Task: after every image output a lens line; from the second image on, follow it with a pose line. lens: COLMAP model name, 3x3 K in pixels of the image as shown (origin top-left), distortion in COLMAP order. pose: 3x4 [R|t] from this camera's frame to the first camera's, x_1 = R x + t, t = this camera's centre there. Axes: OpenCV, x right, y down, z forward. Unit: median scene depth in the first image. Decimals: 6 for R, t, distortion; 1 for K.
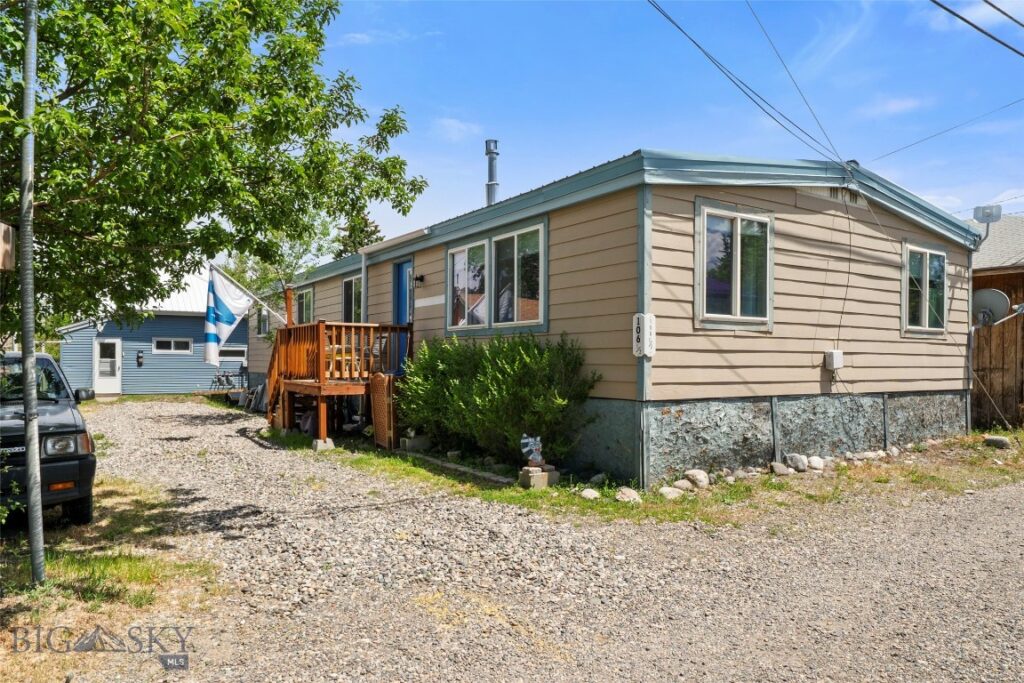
lens RADIAL K [[670.2, 0, 512.0], [0, 670.2, 341.5], [0, 0, 1]] dist [0.004817, 0.001318]
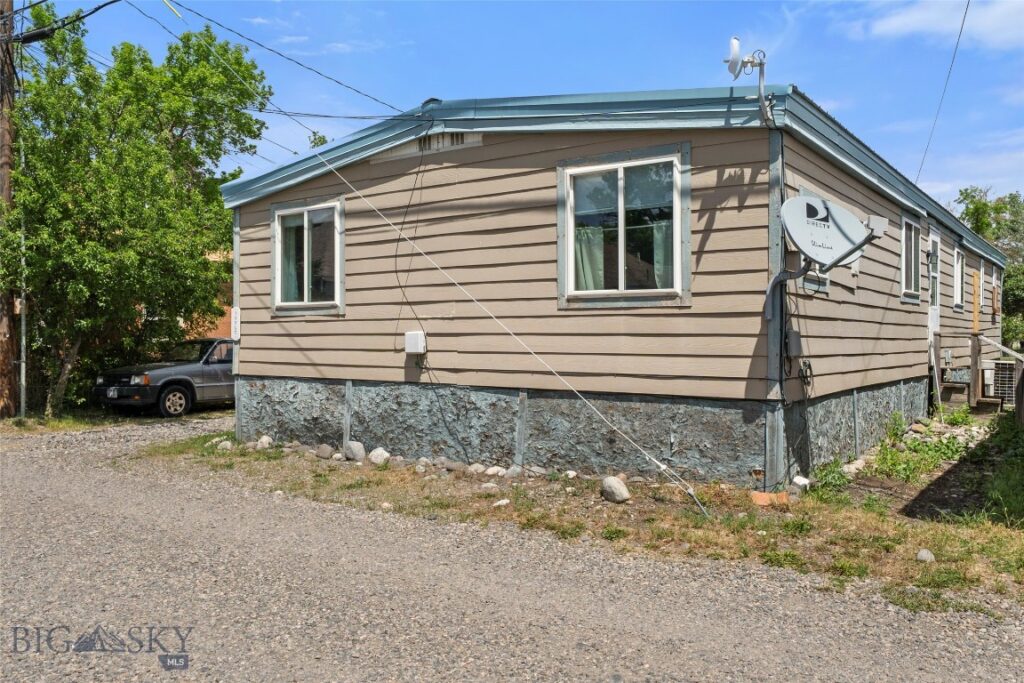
lens RADIAL K [[779.4, 0, 512.0], [0, 779.4, 341.5], [0, 0, 1]] dist [-0.009917, -0.001425]
pose [[0.376429, -0.016355, -0.926301, 1.550095], [0.011124, 0.999852, -0.013133, 0.043235], [0.926379, -0.005360, 0.376555, 0.799161]]
